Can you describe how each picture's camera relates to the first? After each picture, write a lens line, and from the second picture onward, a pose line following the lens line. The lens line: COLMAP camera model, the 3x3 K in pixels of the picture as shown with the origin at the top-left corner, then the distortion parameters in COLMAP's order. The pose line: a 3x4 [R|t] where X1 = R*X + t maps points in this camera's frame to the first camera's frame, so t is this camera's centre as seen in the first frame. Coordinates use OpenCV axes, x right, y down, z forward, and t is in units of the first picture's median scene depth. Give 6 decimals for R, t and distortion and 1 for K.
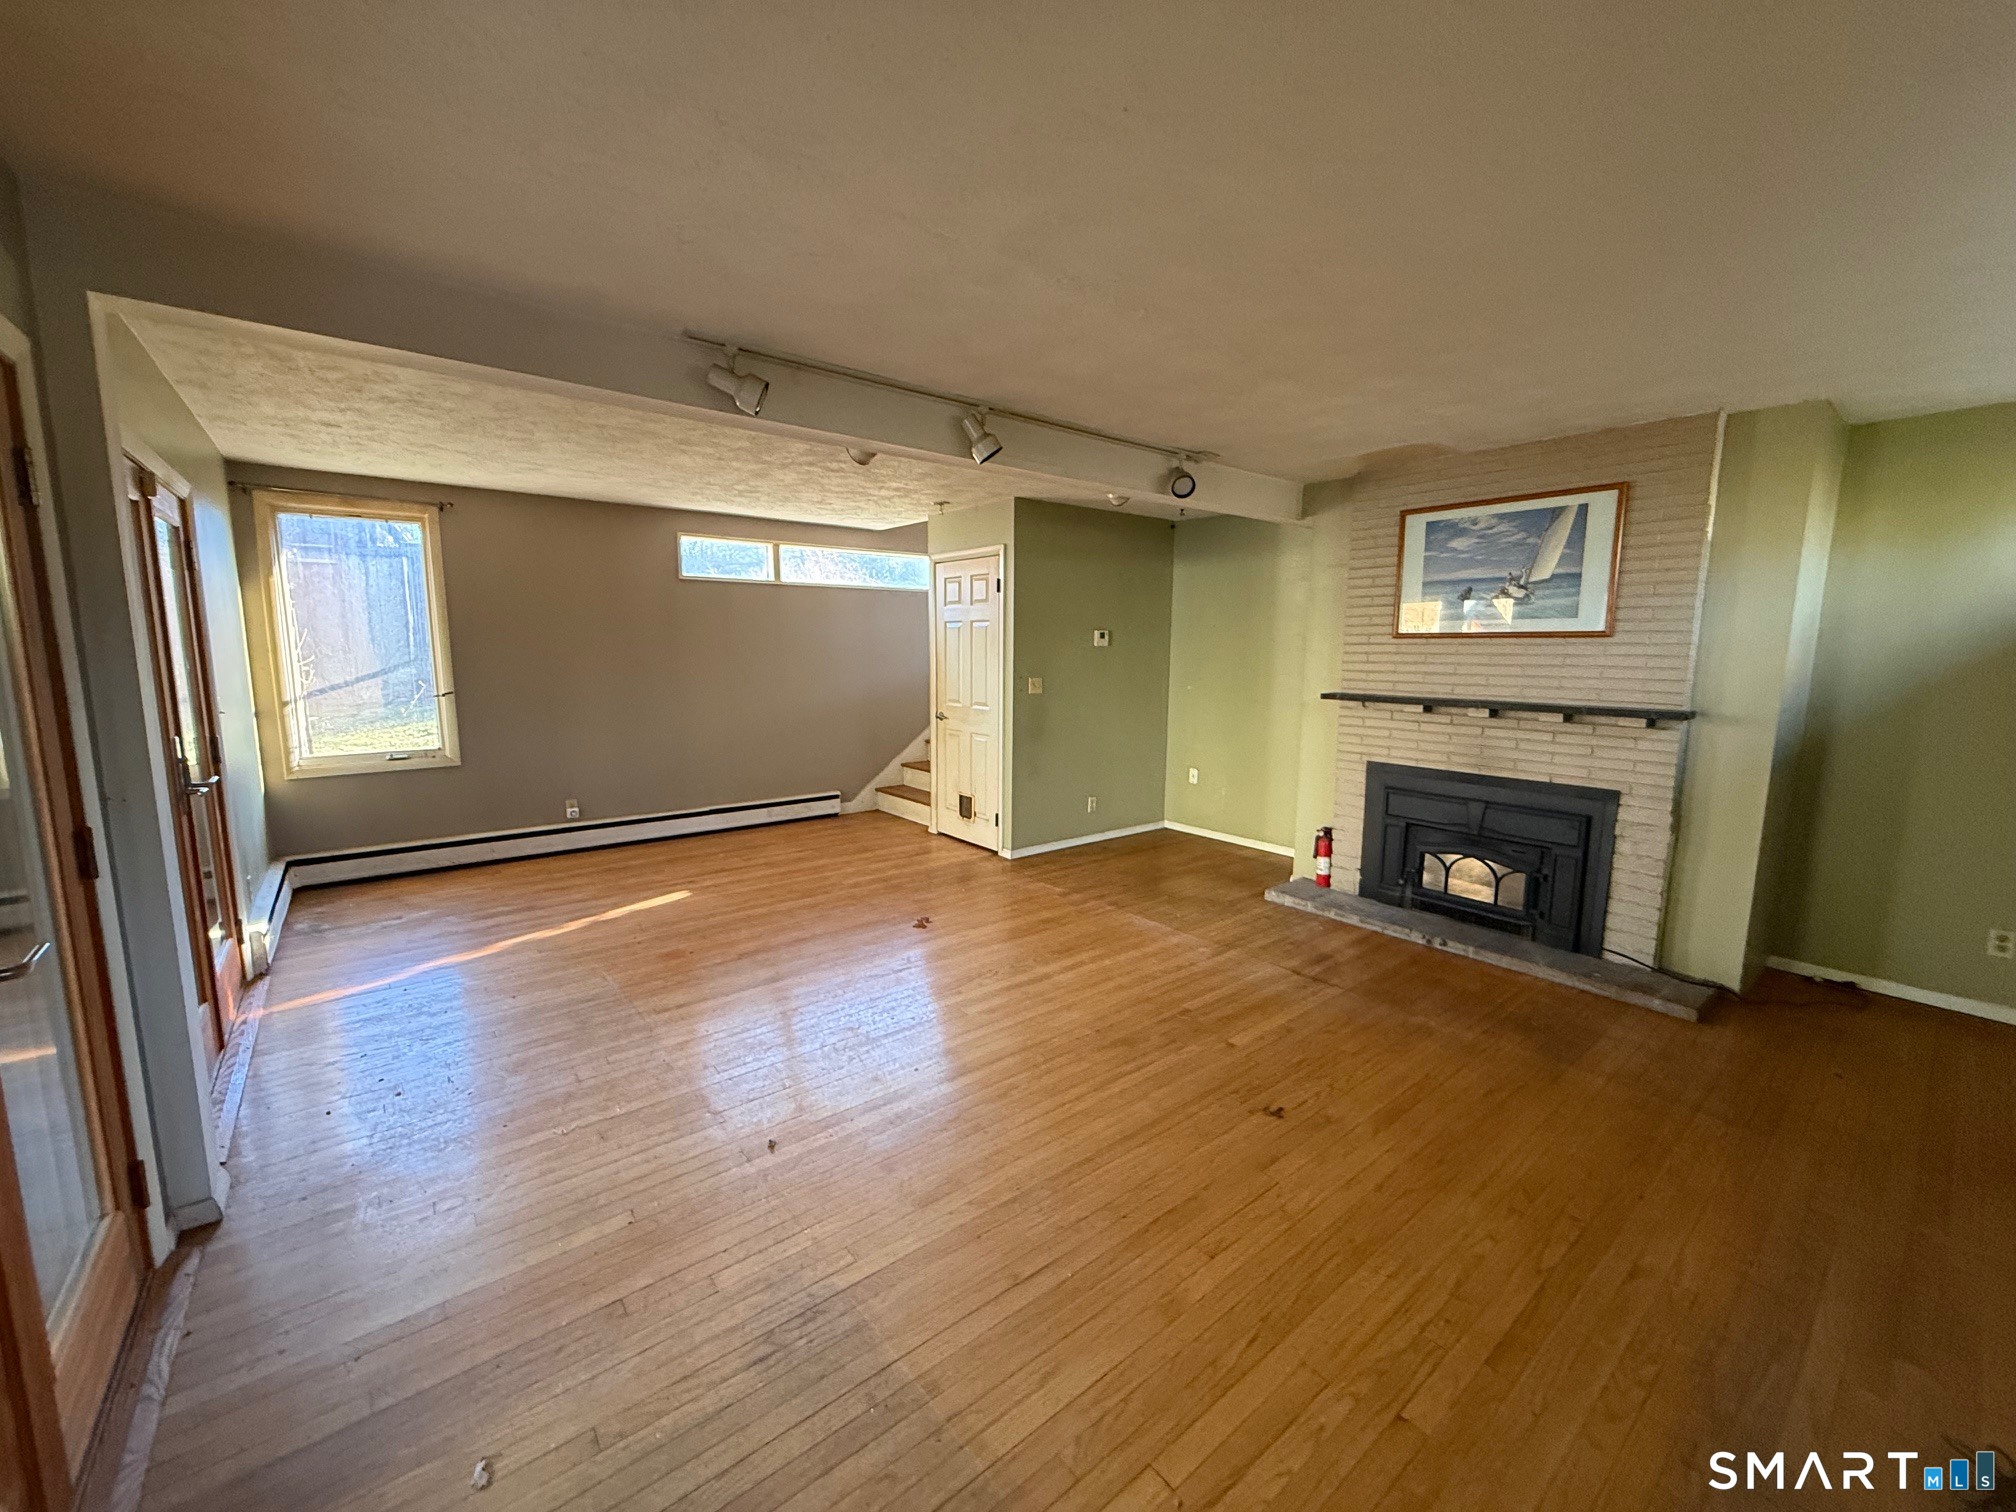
lens RADIAL K [[798.3, 0, 1007.1], [0, 798.3, 752.3], [0, 0, 1]] dist [0.000299, -0.000106]
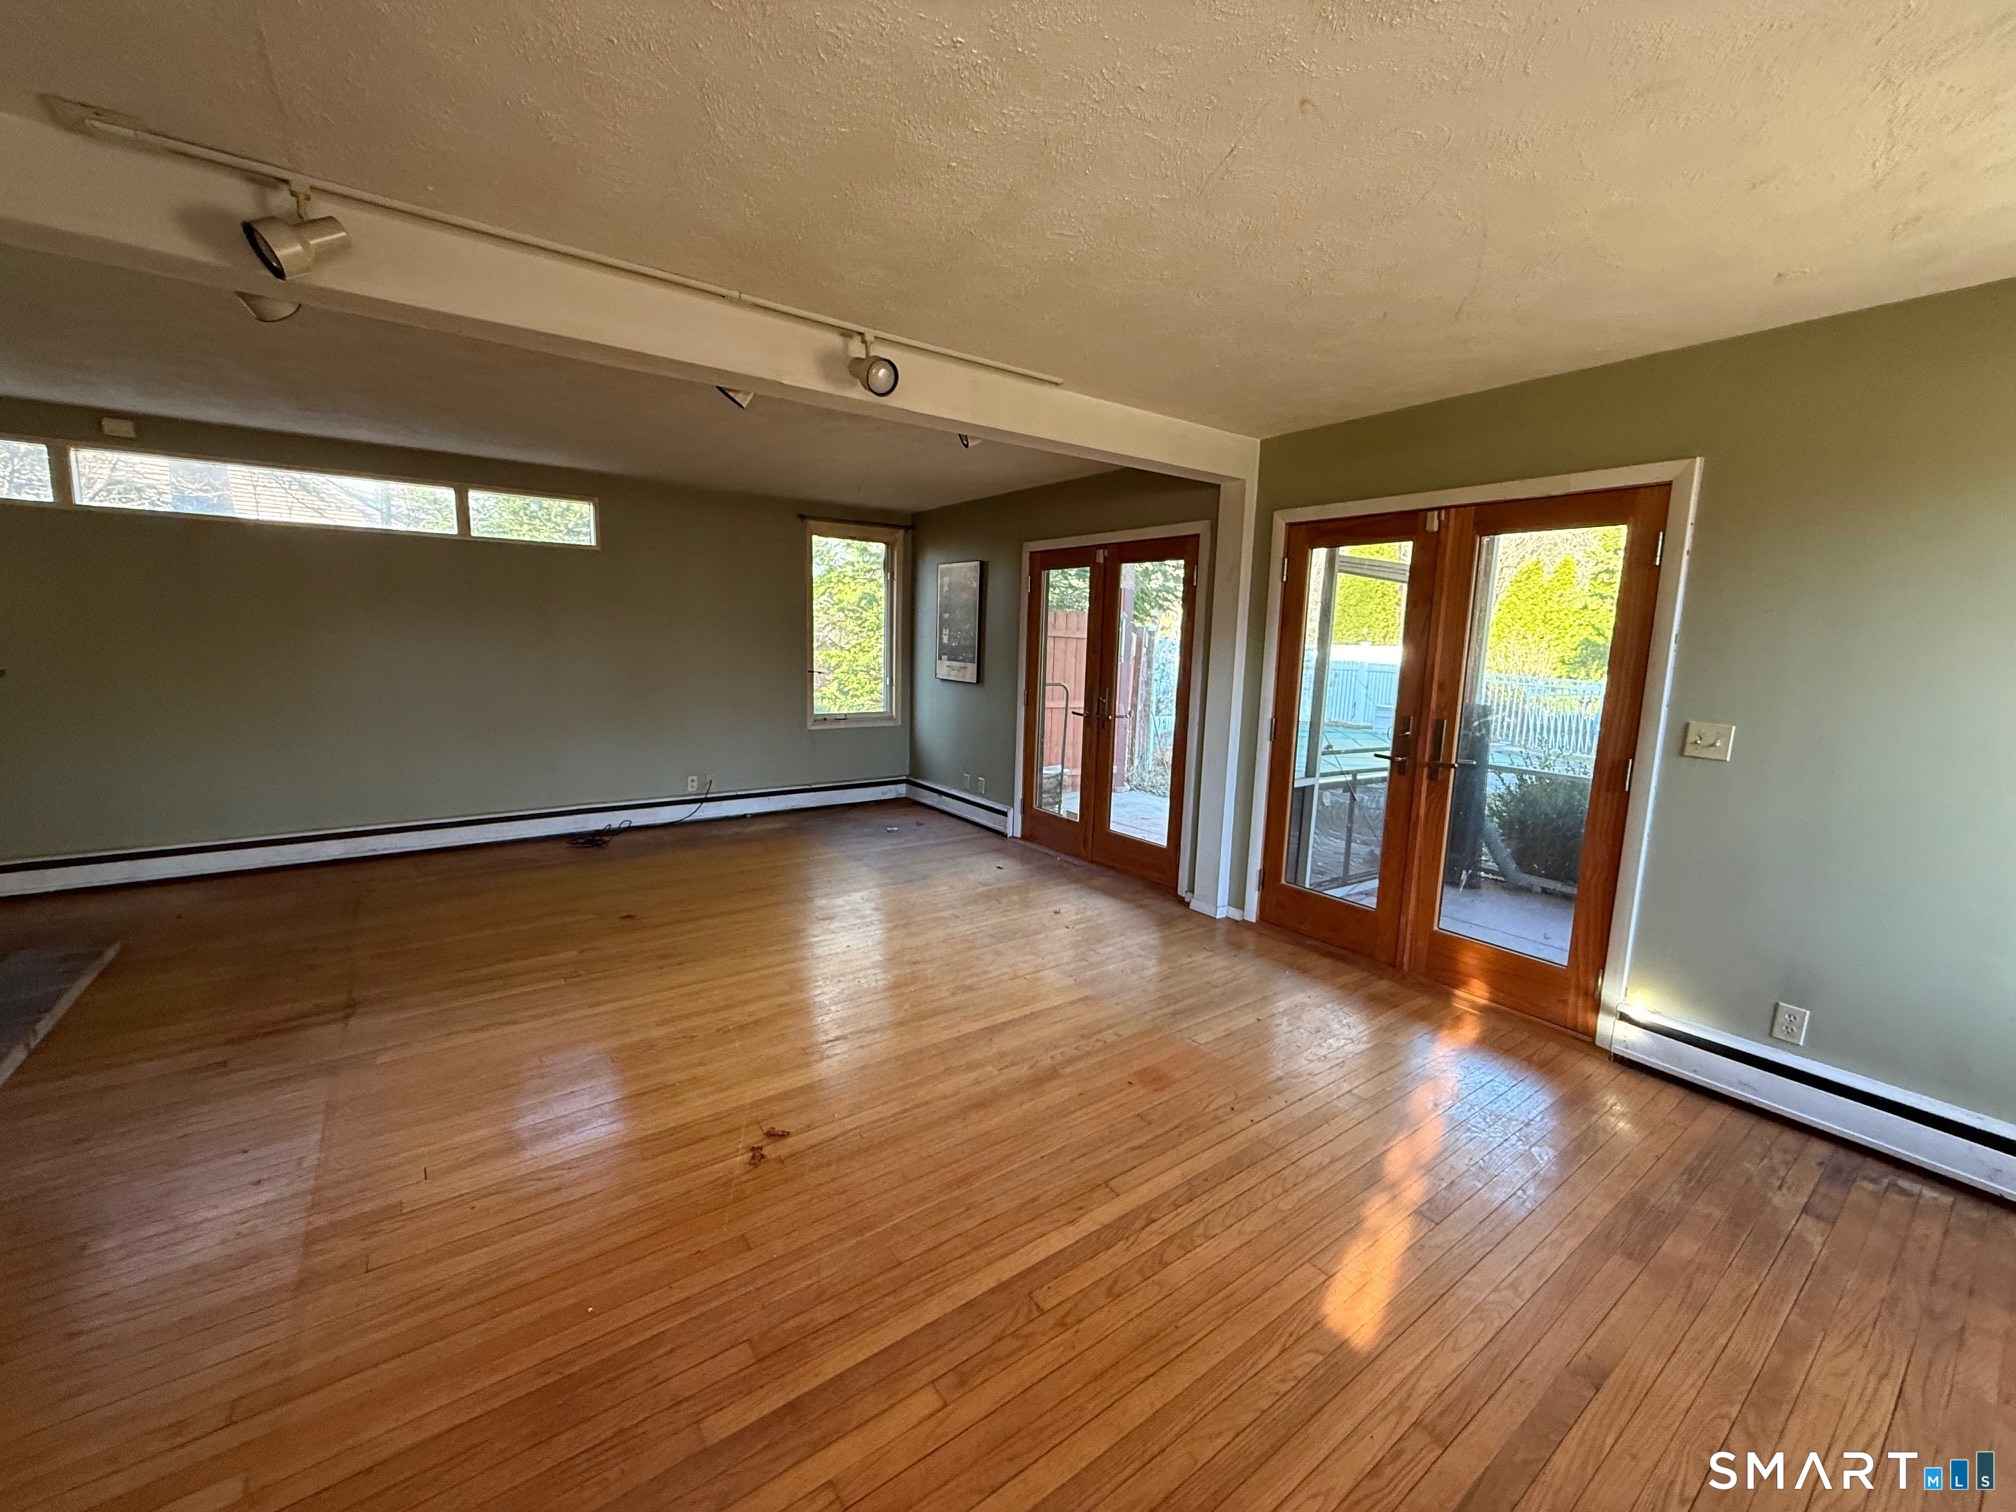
lens RADIAL K [[798.3, 0, 1006.1], [0, 798.3, 751.5], [0, 0, 1]] dist [0.000299, -0.000106]
pose [[-0.998235, -0.038513, 0.045211, -0.314064], [-0.023951, 0.957649, 0.286941, -0.220073], [-0.054347, 0.285352, -0.956881, 1.604628]]
